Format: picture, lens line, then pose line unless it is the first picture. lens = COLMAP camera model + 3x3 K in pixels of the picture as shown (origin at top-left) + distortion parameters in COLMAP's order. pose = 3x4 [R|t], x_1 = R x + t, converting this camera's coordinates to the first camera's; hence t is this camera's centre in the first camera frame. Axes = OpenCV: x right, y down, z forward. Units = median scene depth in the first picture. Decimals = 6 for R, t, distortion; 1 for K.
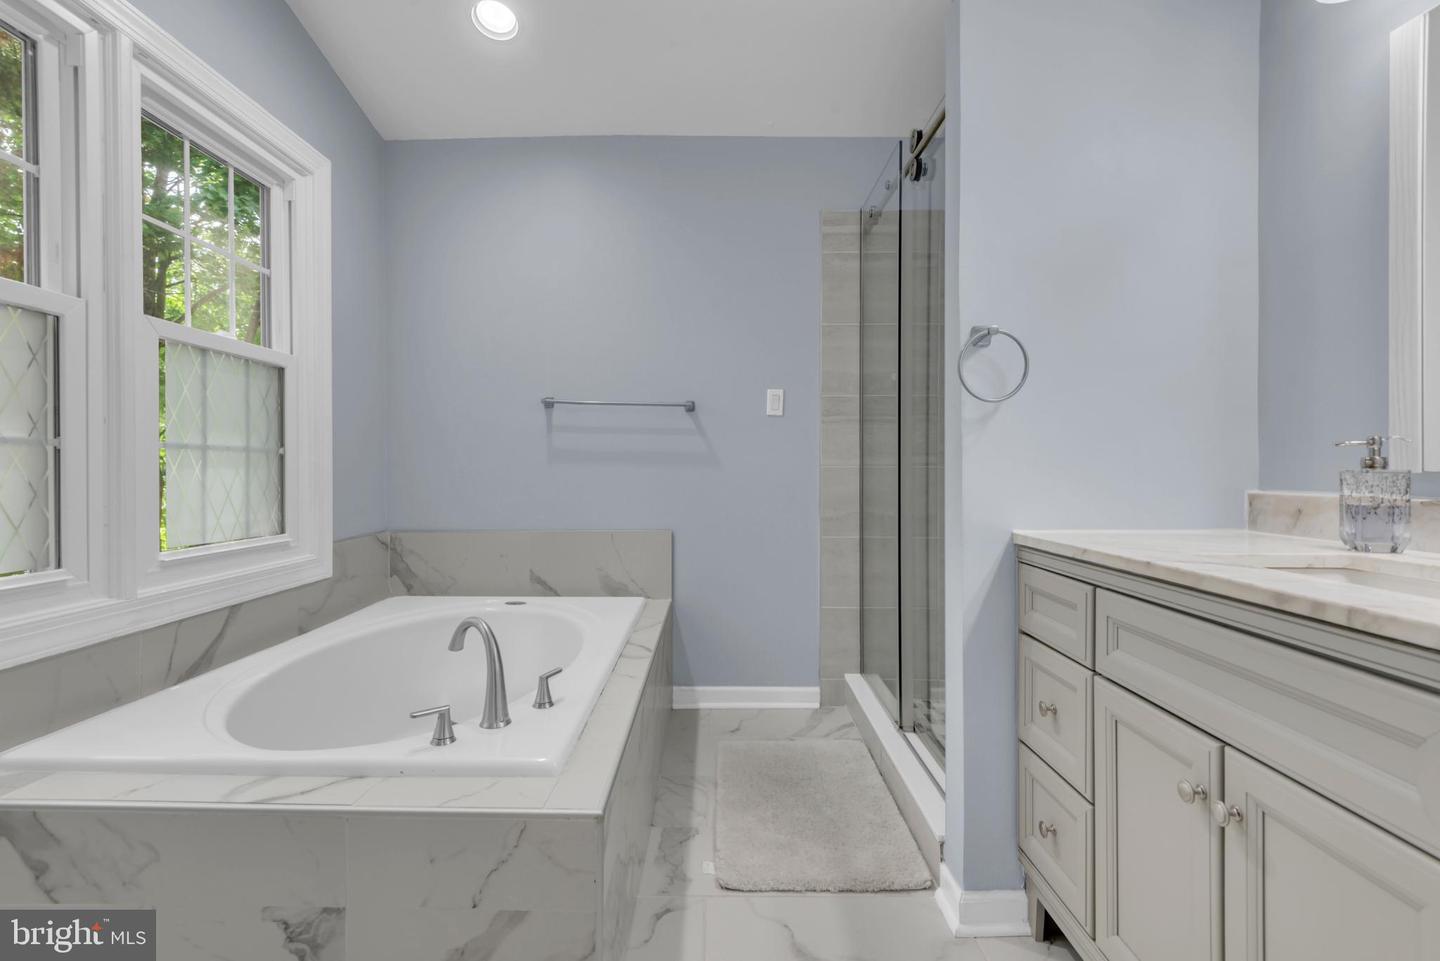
lens RADIAL K [[652.7, 0, 719.7], [0, 652.7, 473.8], [0, 0, 1]] dist [0.020036, -0.009043]
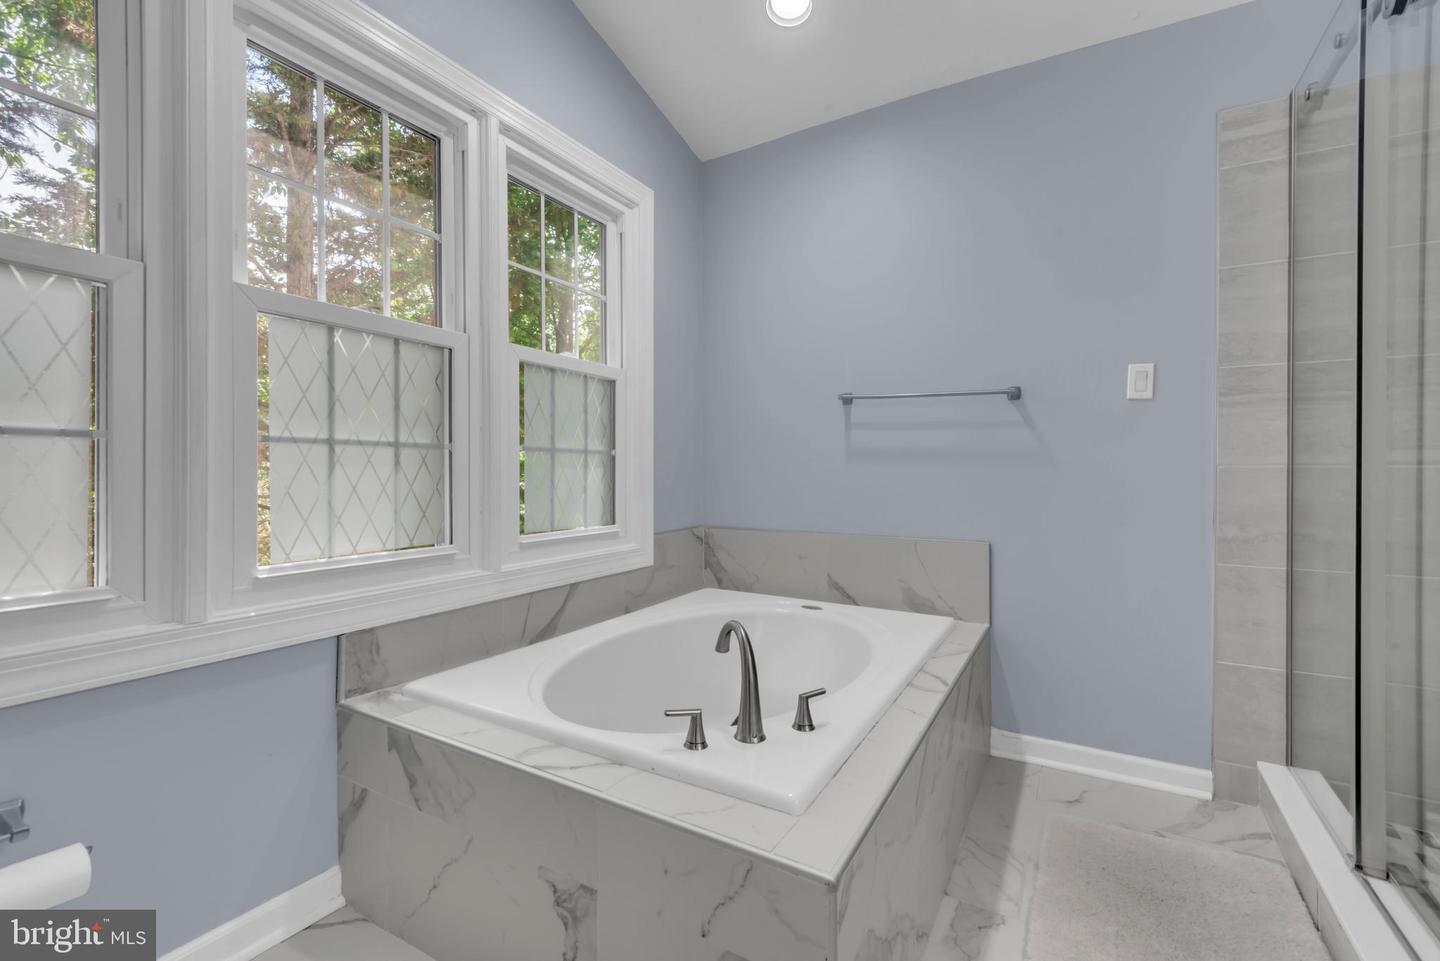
lens RADIAL K [[652.7, 0, 707.1], [0, 652.7, 474.1], [0, 0, 1]] dist [0.020036, -0.009043]
pose [[0.858299, 0.005874, -0.513117, 0.057874], [-0.007044, 0.999975, -0.000335, 0.002142], [0.513102, 0.003902, 0.858319, 0.109511]]
